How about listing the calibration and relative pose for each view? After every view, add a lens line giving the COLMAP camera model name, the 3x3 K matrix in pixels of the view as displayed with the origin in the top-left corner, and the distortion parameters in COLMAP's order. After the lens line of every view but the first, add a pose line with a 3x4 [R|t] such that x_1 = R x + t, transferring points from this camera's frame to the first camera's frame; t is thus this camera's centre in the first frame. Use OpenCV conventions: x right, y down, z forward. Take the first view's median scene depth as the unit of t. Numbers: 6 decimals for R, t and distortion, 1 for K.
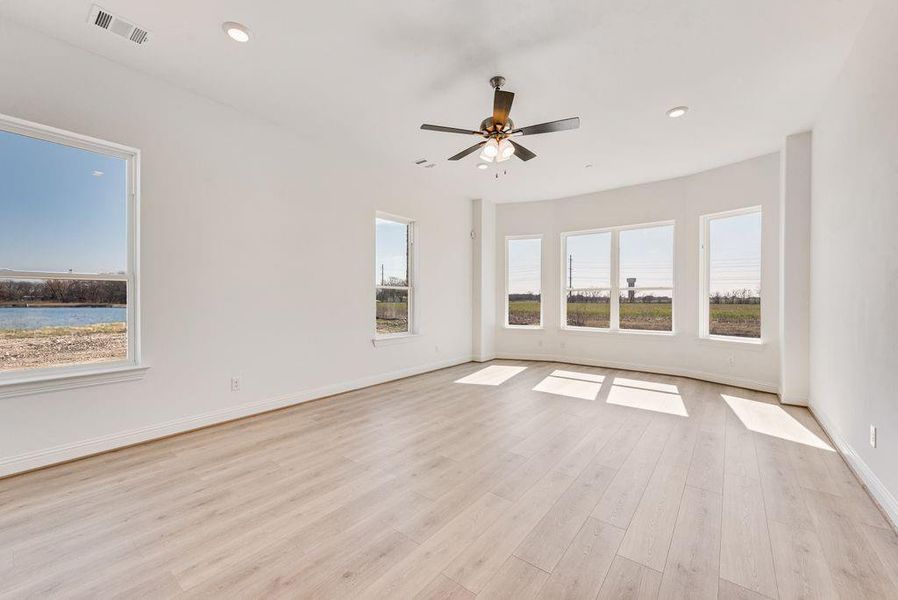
lens RADIAL K [[354.6, 0, 455.6], [0, 354.6, 299.2], [0, 0, 1]] dist [0.003029, -0.000252]
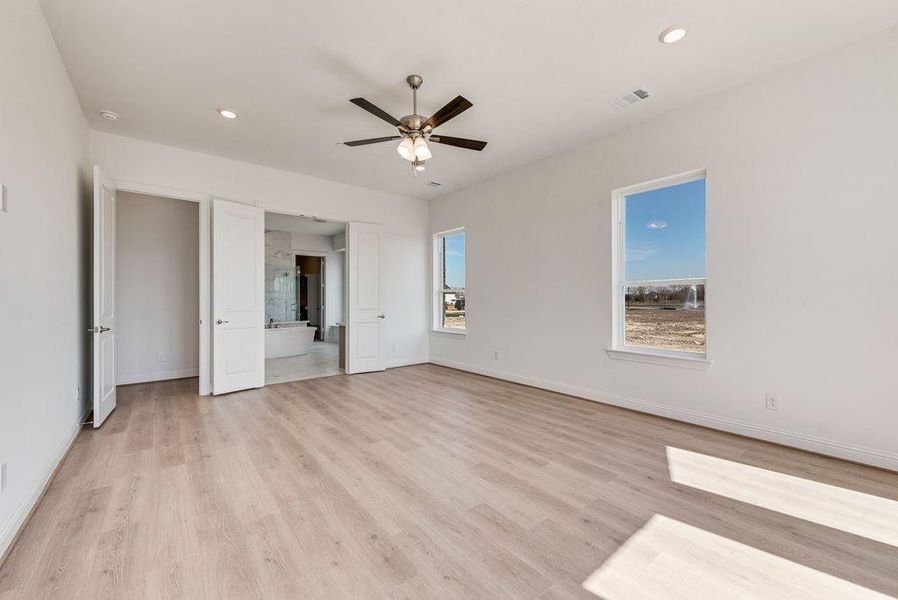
lens RADIAL K [[354.6, 0, 456.5], [0, 354.6, 303.5], [0, 0, 1]] dist [0.003029, -0.000252]
pose [[-0.212027, 0.013437, -0.977172, 0.808527], [-0.002648, 0.999894, 0.014324, -0.010367], [0.977260, 0.005625, -0.211969, 1.000495]]
